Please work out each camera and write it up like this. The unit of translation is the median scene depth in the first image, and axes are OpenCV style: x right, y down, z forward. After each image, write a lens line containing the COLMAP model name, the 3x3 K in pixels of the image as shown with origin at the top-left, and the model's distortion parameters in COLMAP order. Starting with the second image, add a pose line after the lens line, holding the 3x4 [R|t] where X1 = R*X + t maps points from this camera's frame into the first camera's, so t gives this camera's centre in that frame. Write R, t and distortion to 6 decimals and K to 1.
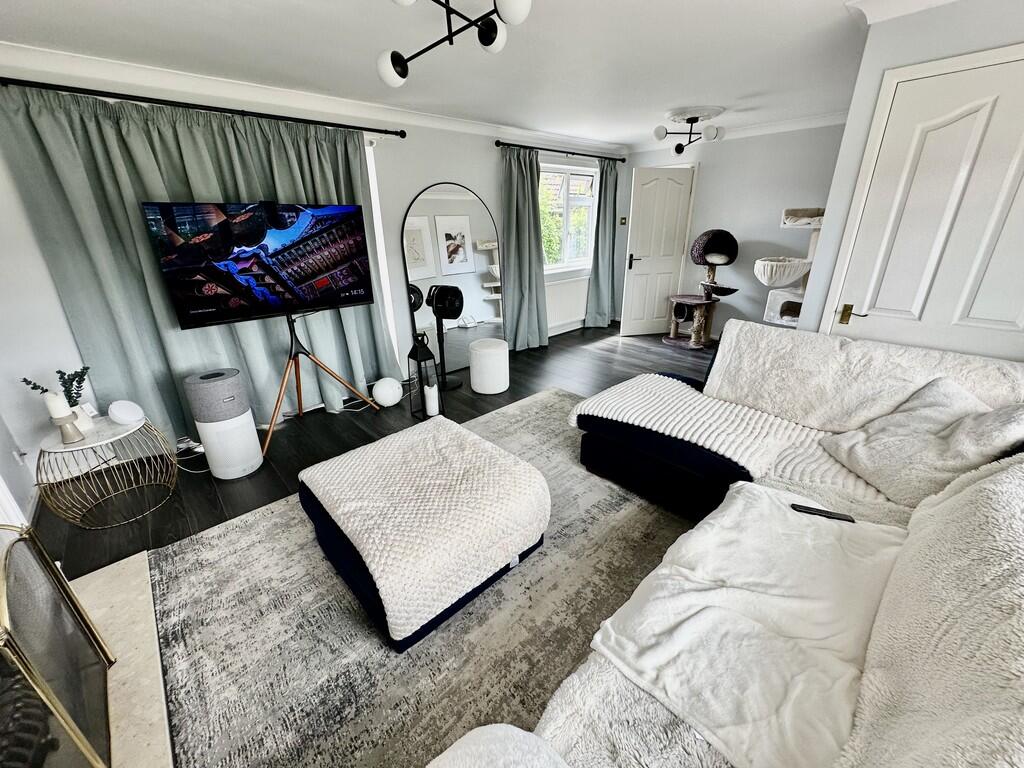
lens RADIAL K [[409.0, 0, 510.6], [0, 409.0, 382.0], [0, 0, 1]] dist [-0.000271, 0.000120]
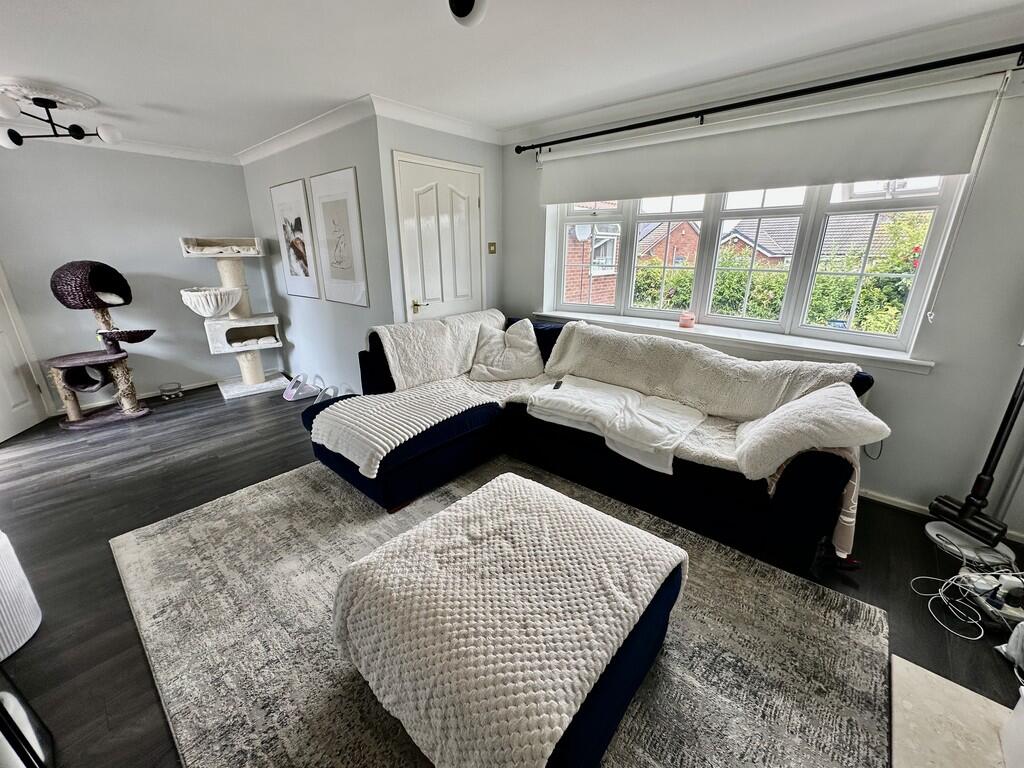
lens RADIAL K [[409.0, 0, 510.6], [0, 409.0, 382.0], [0, 0, 1]] dist [-0.000271, 0.000120]
pose [[-0.104198, -0.286223, 0.952480, -0.514290], [0.371404, 0.877211, 0.304235, -0.178672], [-0.922606, 0.385456, 0.014901, 0.543270]]
